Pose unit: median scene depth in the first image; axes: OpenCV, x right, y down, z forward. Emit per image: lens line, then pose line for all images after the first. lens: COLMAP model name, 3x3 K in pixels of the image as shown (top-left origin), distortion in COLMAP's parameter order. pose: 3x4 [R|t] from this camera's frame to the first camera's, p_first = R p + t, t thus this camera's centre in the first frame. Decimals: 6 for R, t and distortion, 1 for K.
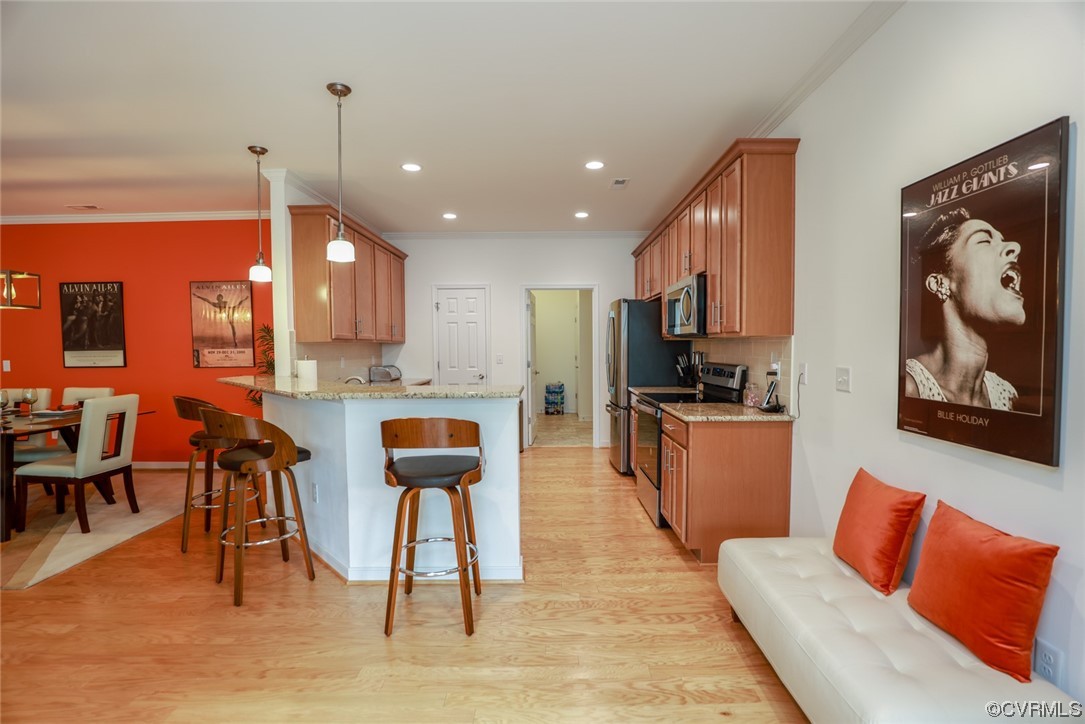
lens RADIAL K [[493.0, 0, 545.9], [0, 493.0, 368.0], [0, 0, 1]] dist [-0.039543, 0.008162]
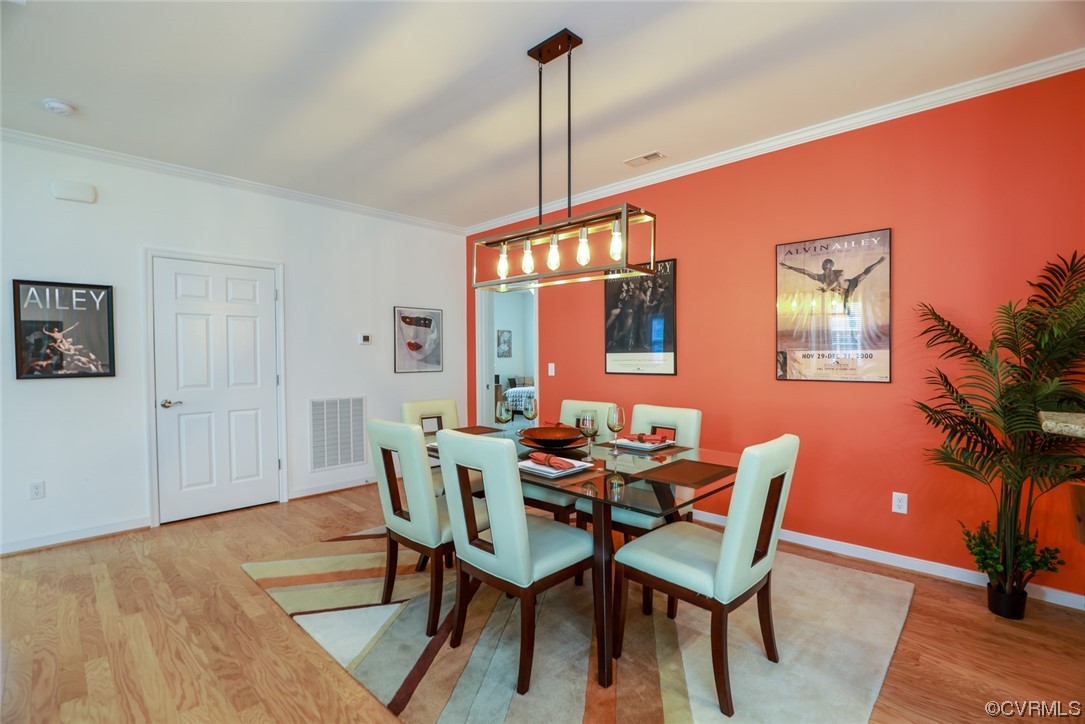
lens RADIAL K [[493.0, 0, 545.9], [0, 493.0, 368.0], [0, 0, 1]] dist [-0.039543, 0.008162]
pose [[0.717683, 0.022419, -0.696009, -0.501005], [-0.033108, 0.999450, -0.001946, -0.005029], [0.695583, 0.024440, 0.718030, 0.328838]]
